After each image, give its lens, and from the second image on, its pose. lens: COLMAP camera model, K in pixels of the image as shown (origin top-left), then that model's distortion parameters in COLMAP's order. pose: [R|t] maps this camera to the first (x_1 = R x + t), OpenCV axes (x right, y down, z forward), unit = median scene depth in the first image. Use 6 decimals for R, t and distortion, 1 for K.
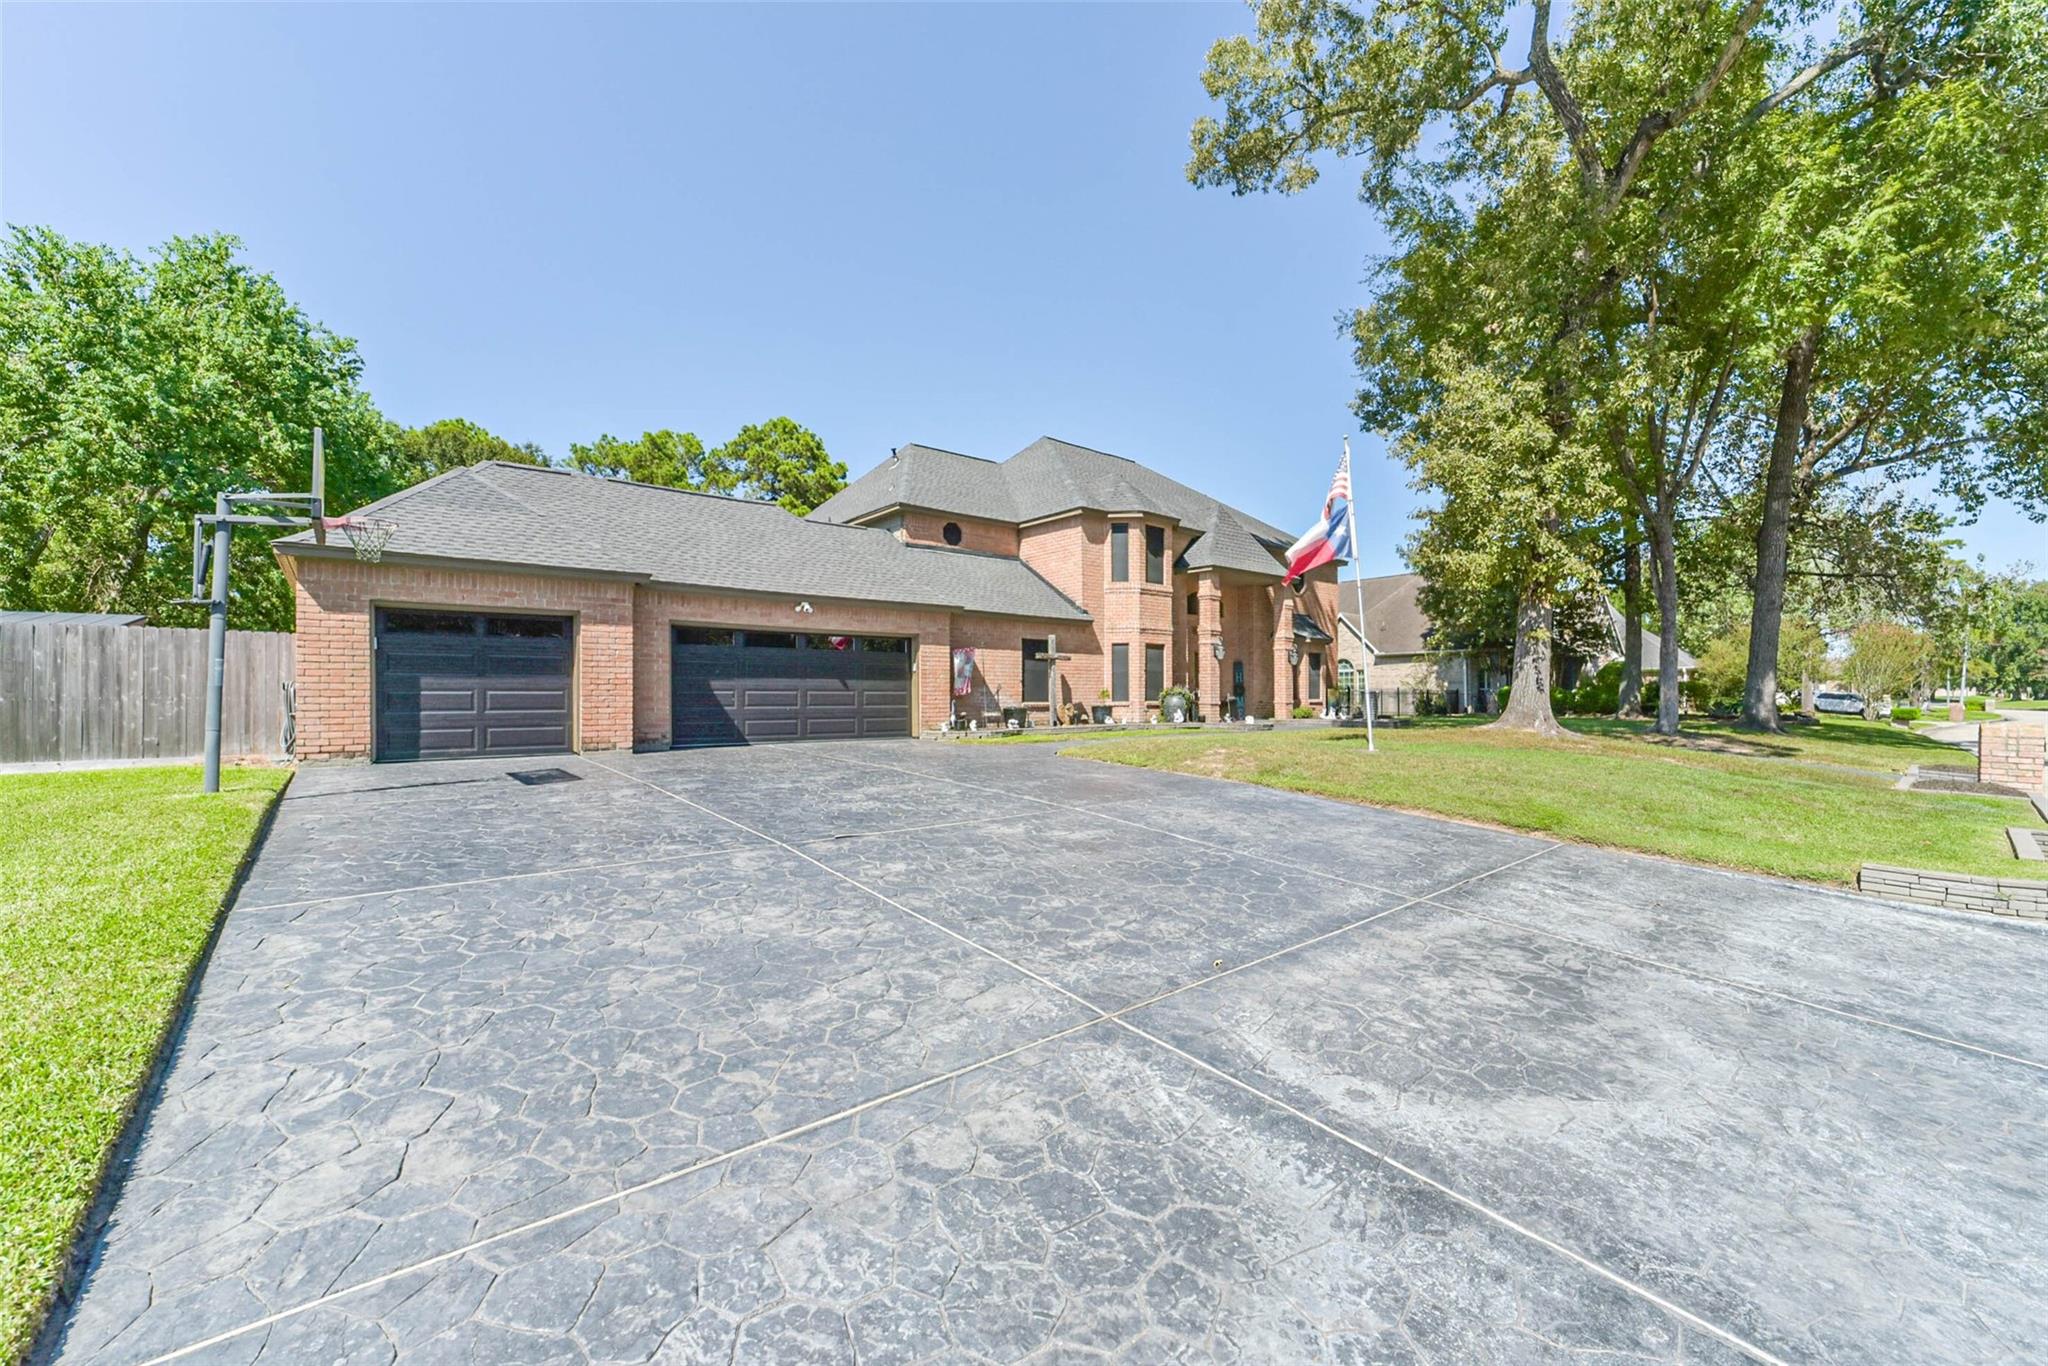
lens RADIAL K [[780.8, 0, 1003.9], [0, 780.8, 682.5], [0, 0, 1]] dist [0.000401, 0.000236]
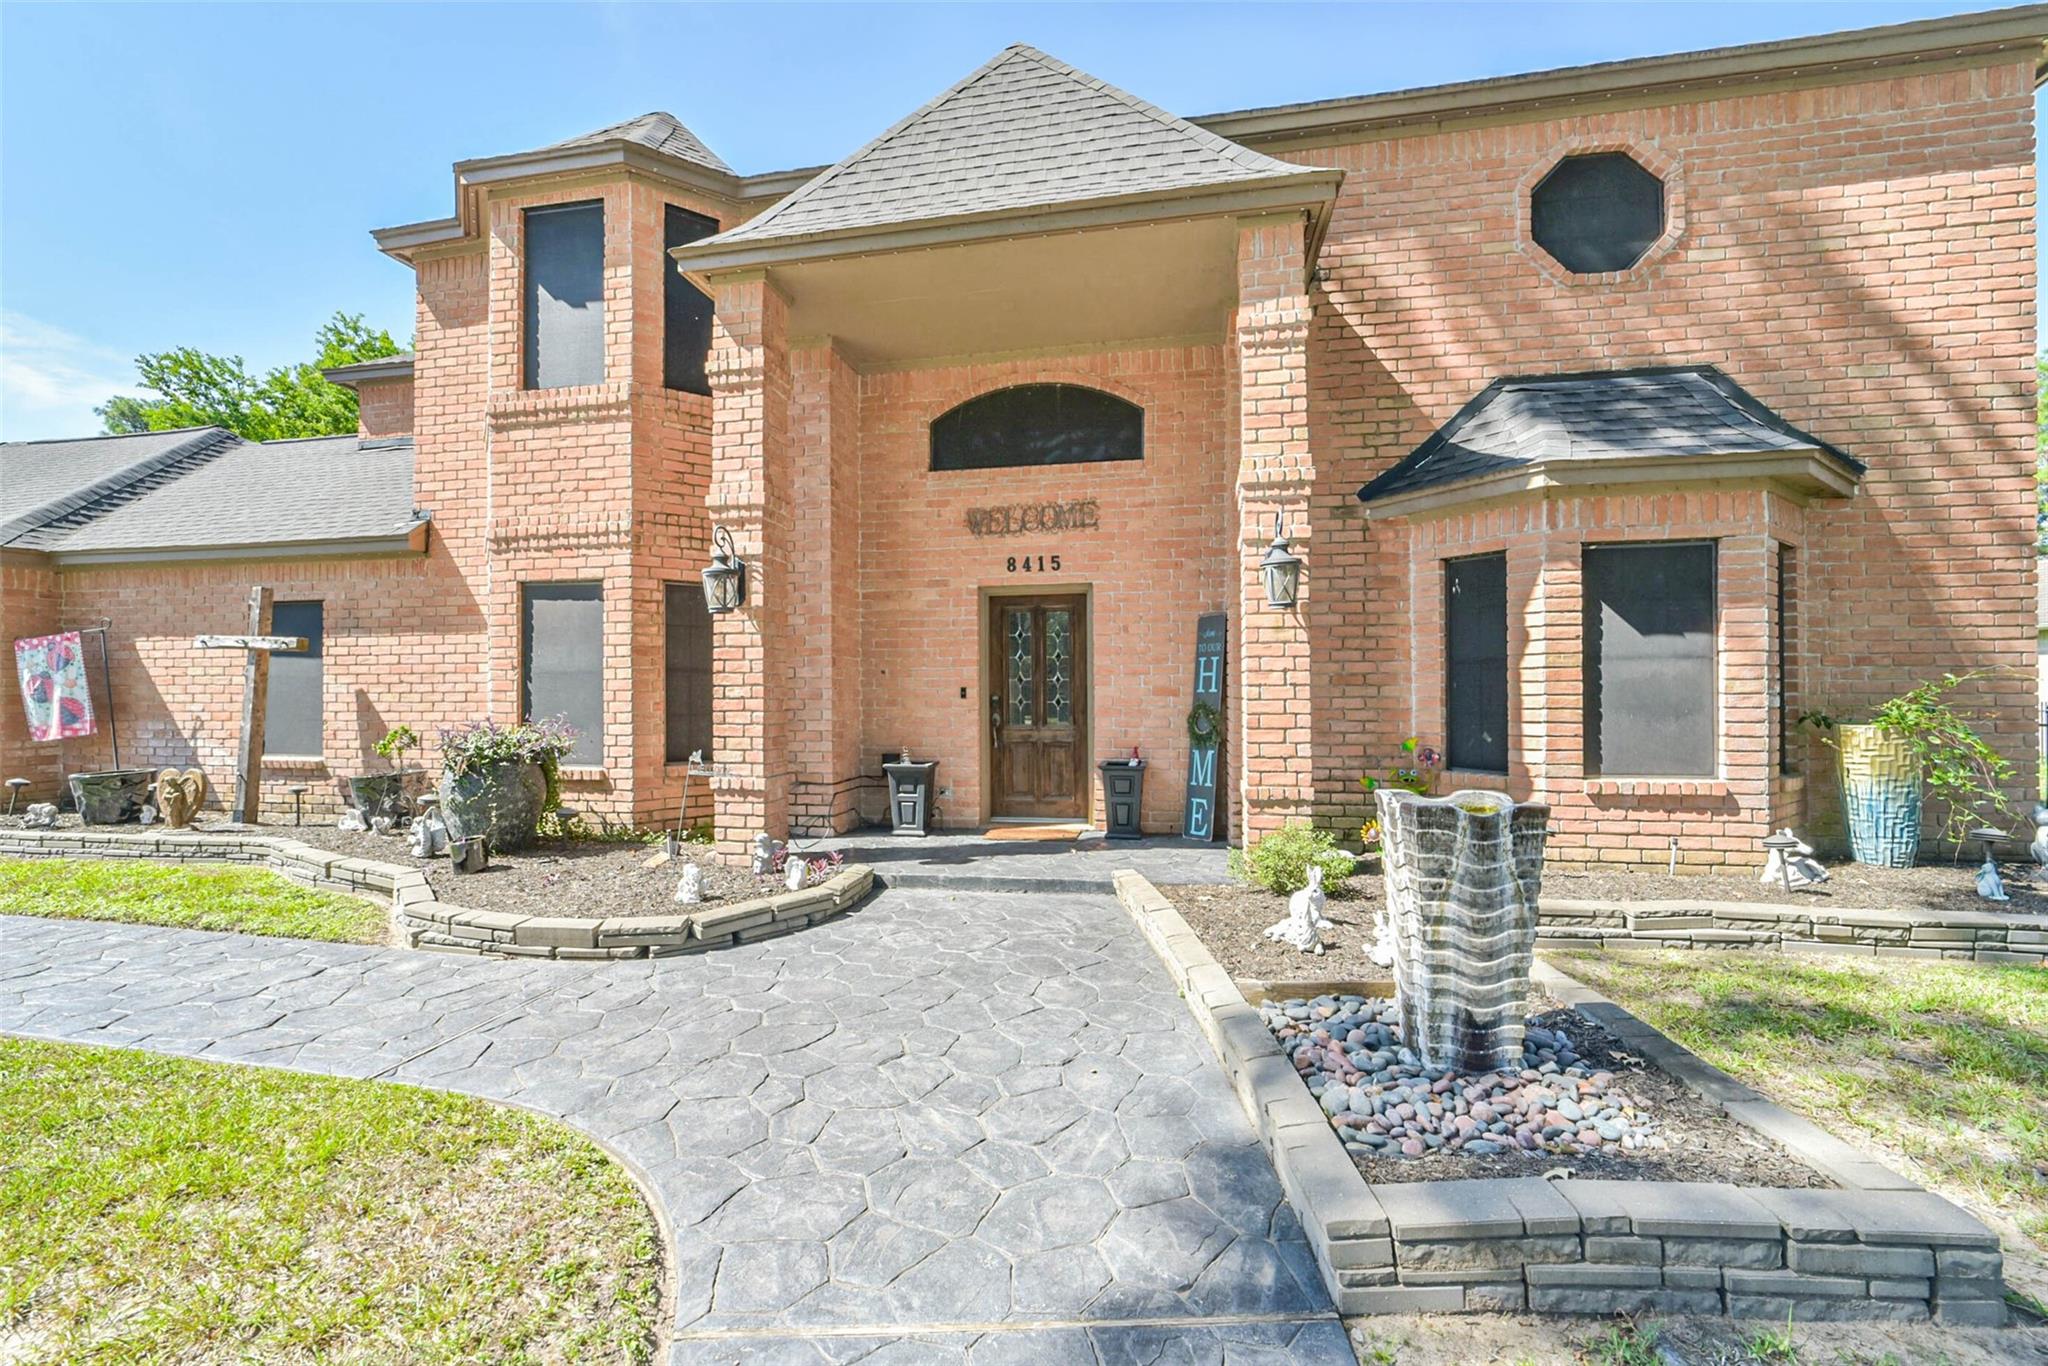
lens RADIAL K [[809.8, 0, 1036.5], [0, 809.8, 693.3], [0, 0, 1]] dist [-0.014463, 0.005591]
pose [[0.653816, -0.007380, -0.756617, 0.627034], [0.014151, 0.999897, 0.002476, -0.003370], [0.756521, -0.012325, 0.653853, 1.048038]]
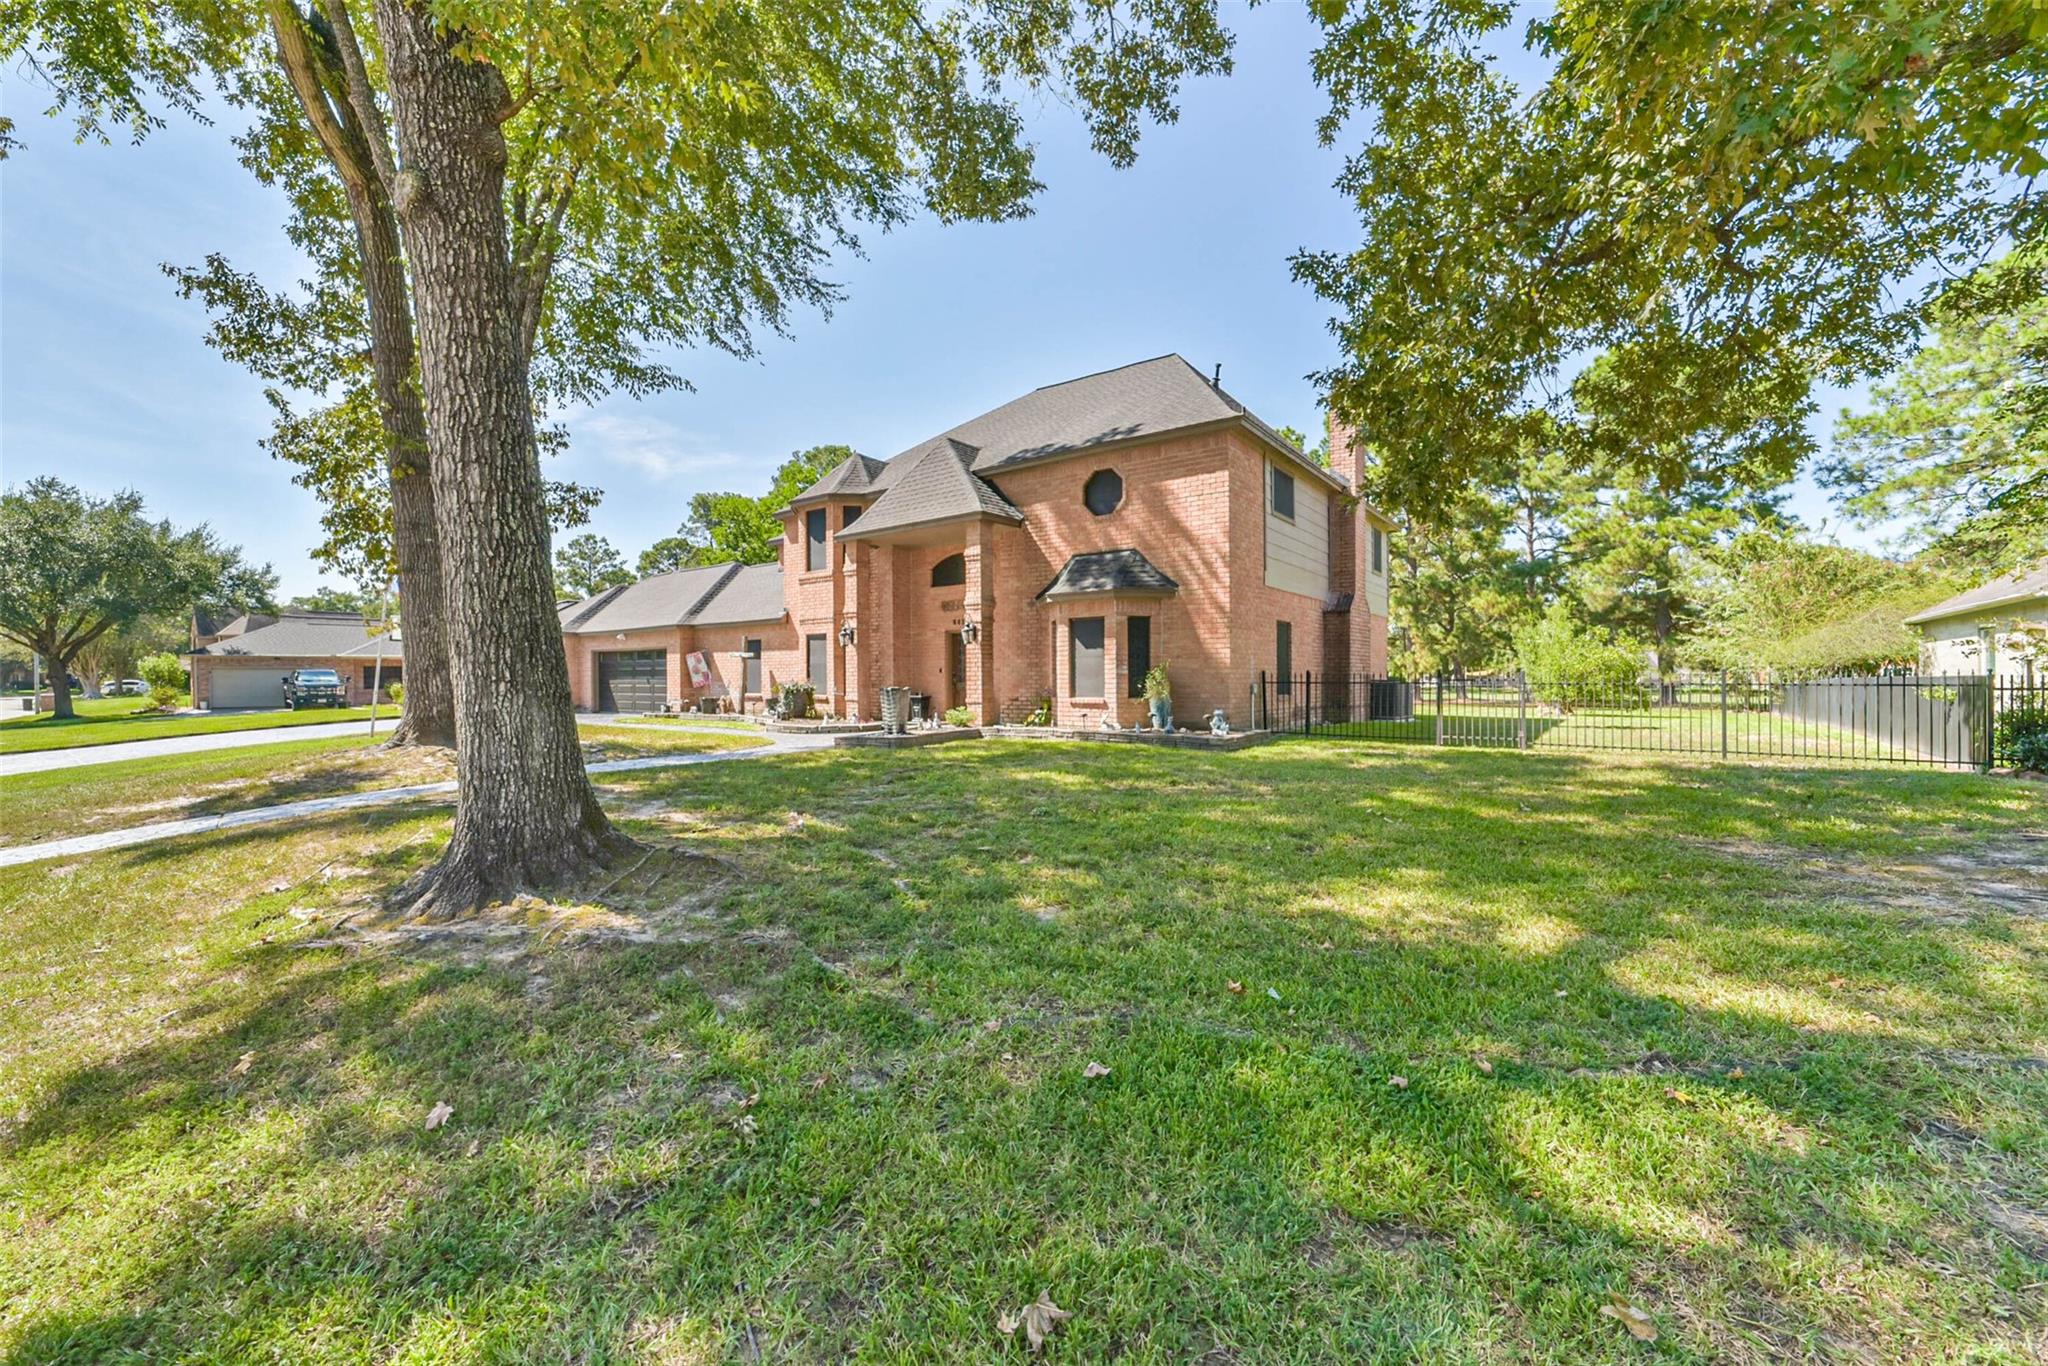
lens RADIAL K [[827.4, 0, 1019.7], [0, 827.4, 687.3], [0, 0, 1]] dist [-0.027026, -0.000004]
pose [[0.237847, 0.004203, -0.971293, 1.372934], [0.014761, 0.999860, 0.007941, 0.011795], [0.971190, -0.016226, 0.237752, 1.123502]]
